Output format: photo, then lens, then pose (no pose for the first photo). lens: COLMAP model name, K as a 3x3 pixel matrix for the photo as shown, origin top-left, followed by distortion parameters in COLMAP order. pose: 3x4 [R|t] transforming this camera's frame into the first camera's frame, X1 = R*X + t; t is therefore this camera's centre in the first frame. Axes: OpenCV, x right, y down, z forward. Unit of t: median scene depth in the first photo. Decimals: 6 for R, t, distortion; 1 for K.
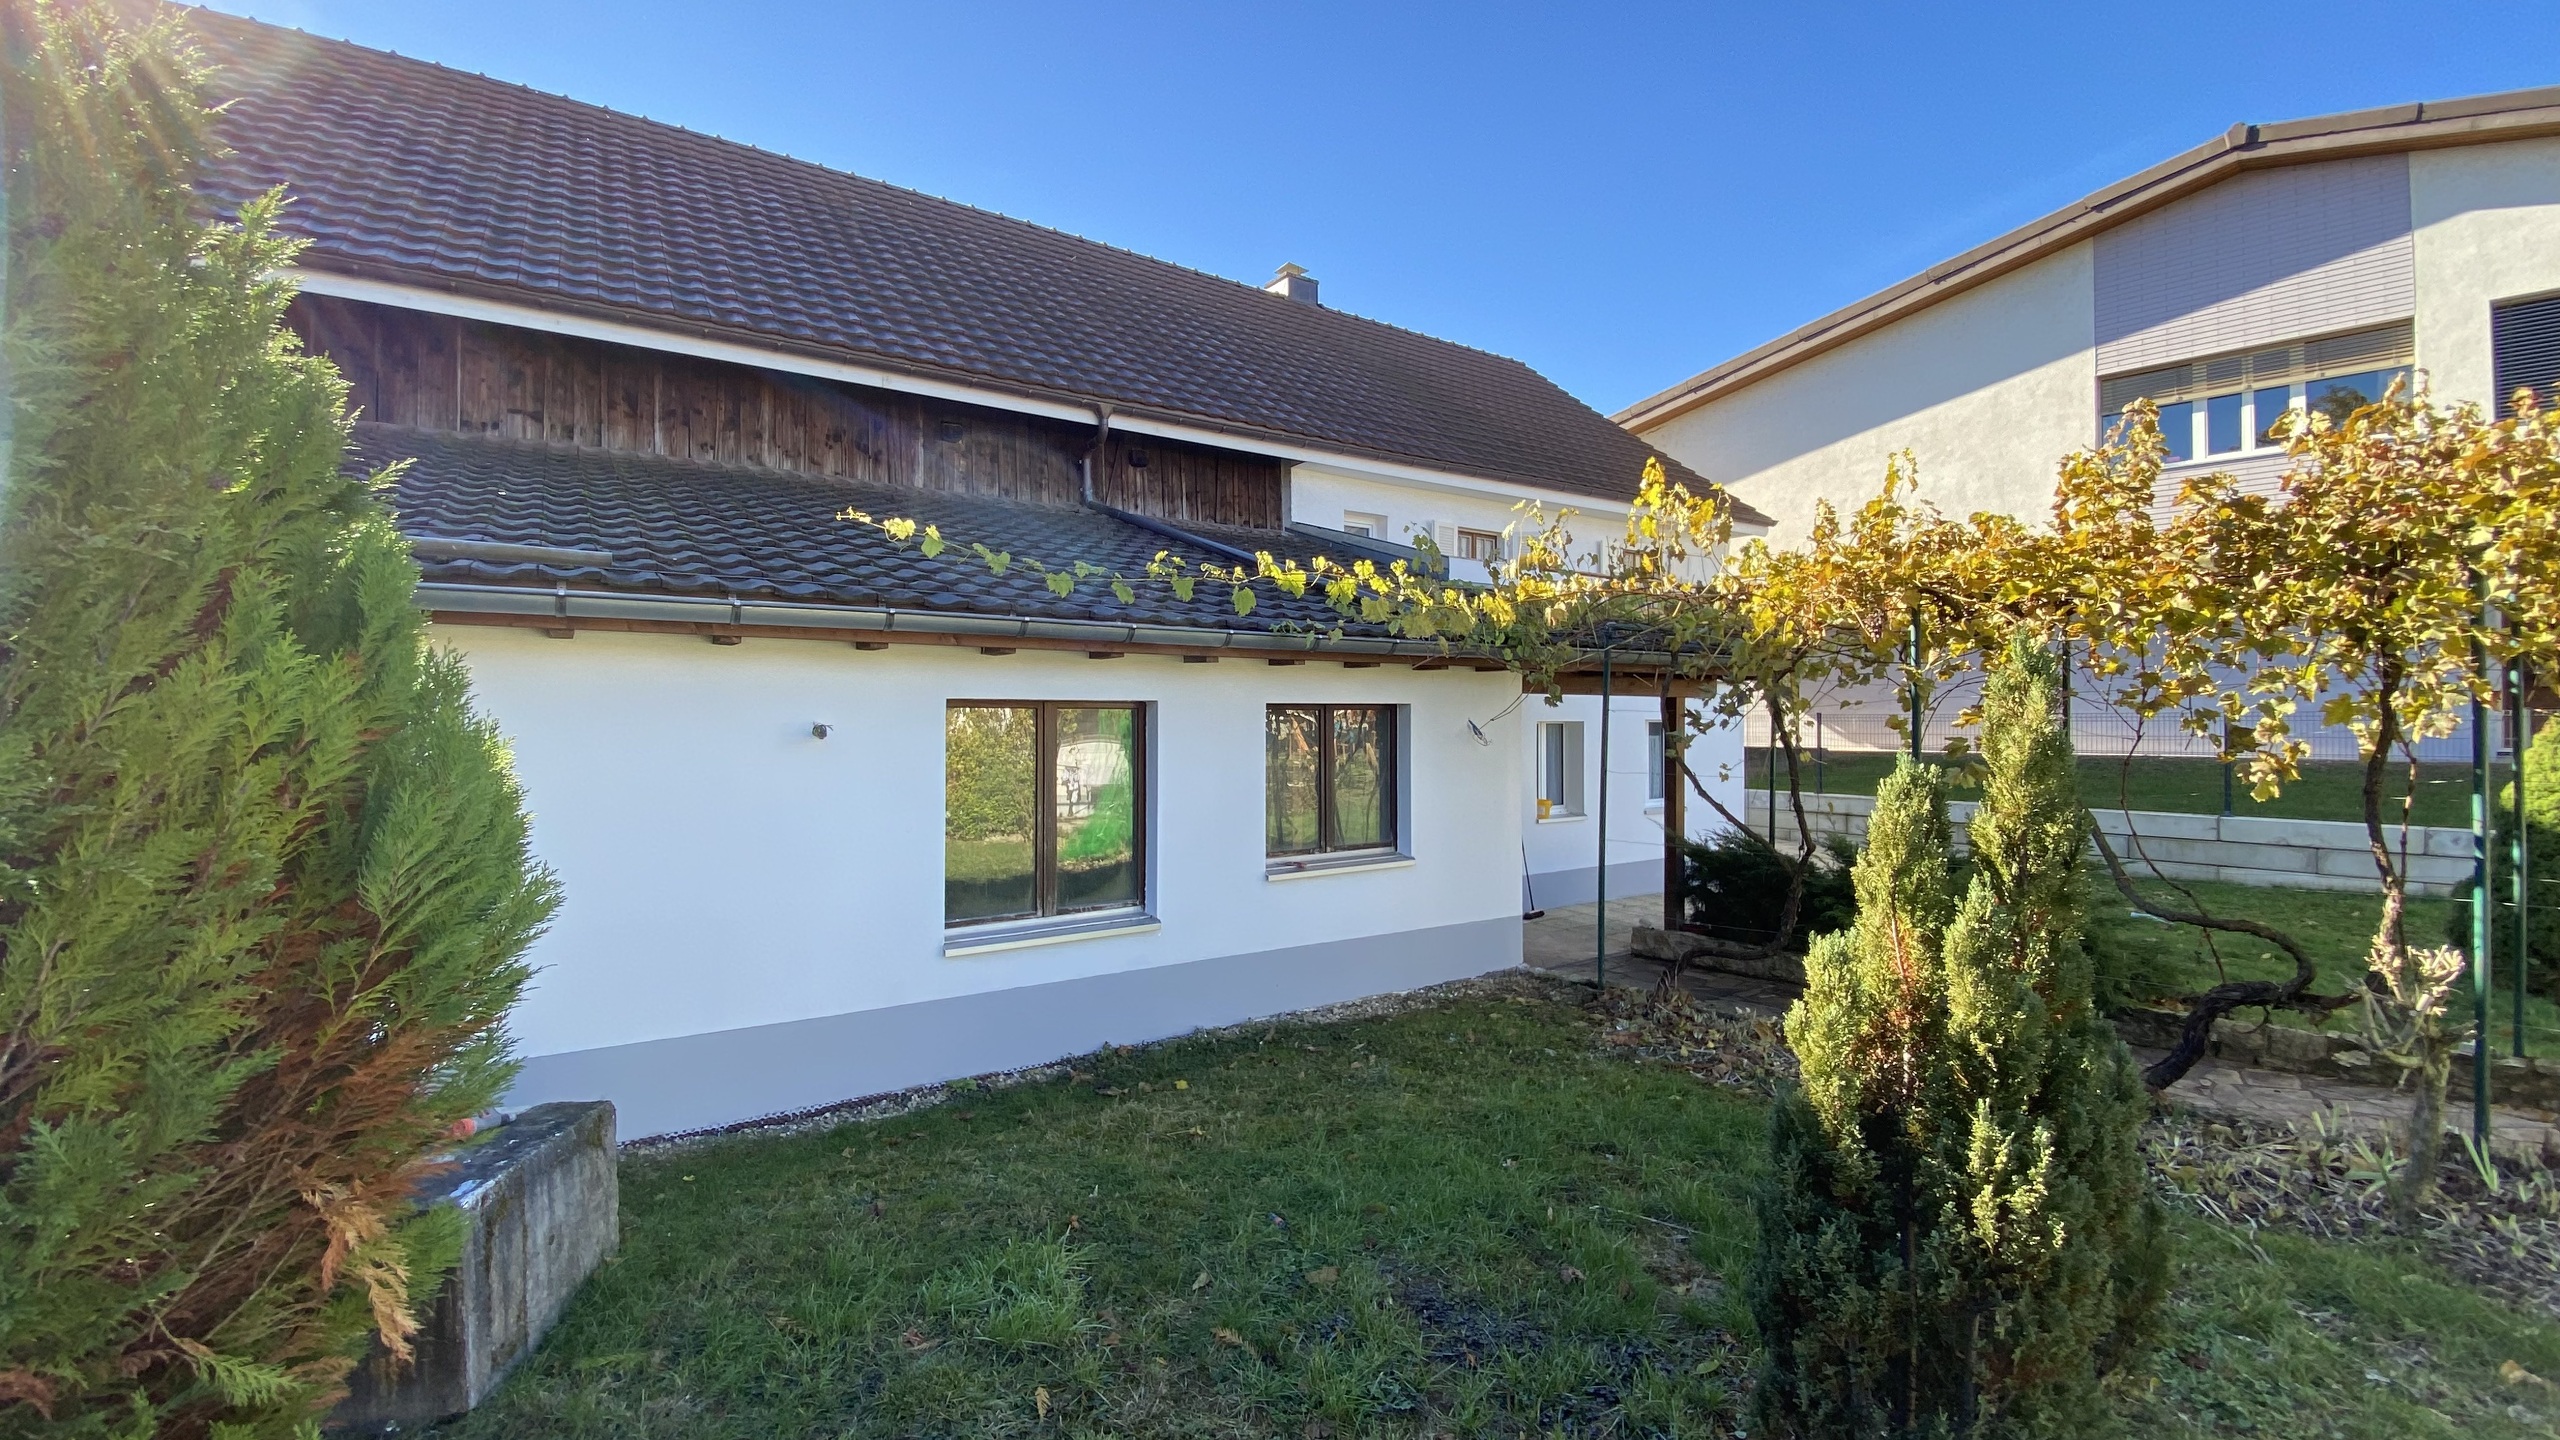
lens RADIAL K [[1032.7, 0, 1281.8], [0, 1032.7, 715.3], [0, 0, 1]] dist [0.019140, -0.021294]
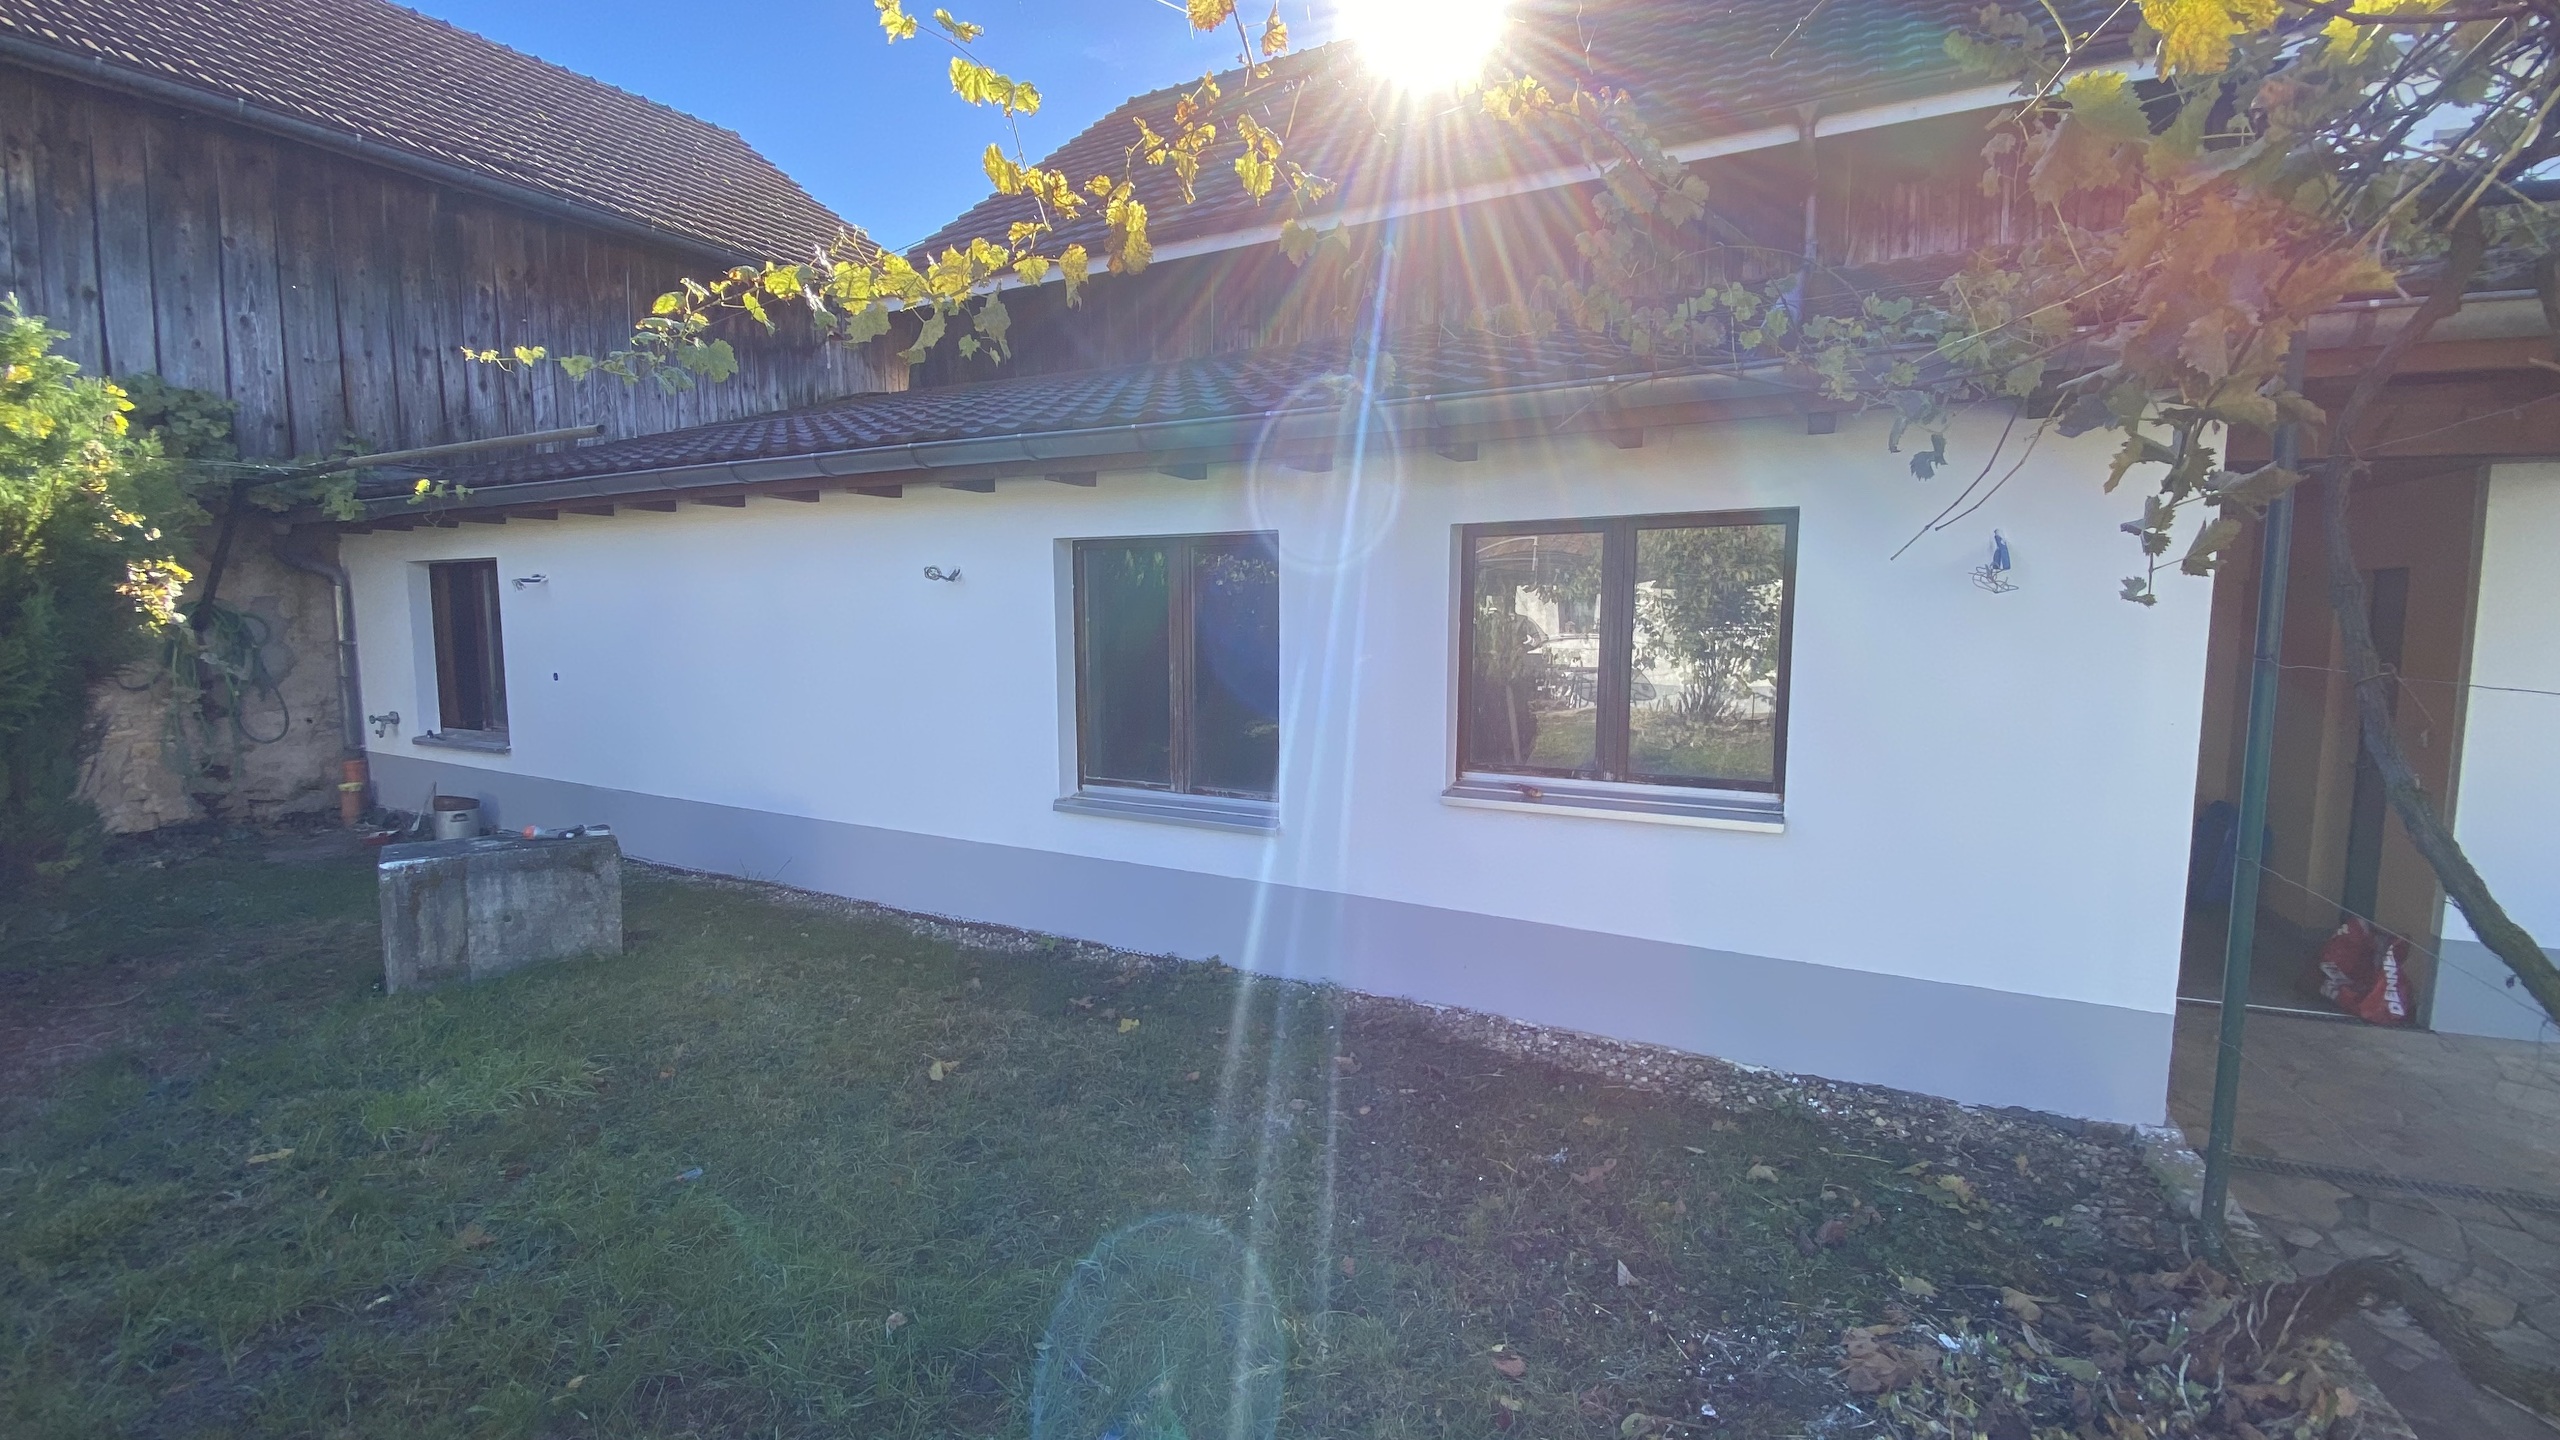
lens RADIAL K [[1005.2, 0, 1306.3], [0, 1005.2, 698.0], [0, 0, 1]] dist [0.012788, -0.019706]
pose [[0.420930, 0.066812, -0.904629, 0.615067], [0.029877, 0.995721, 0.087442, 0.038223], [0.906601, -0.063834, 0.417133, 0.770352]]
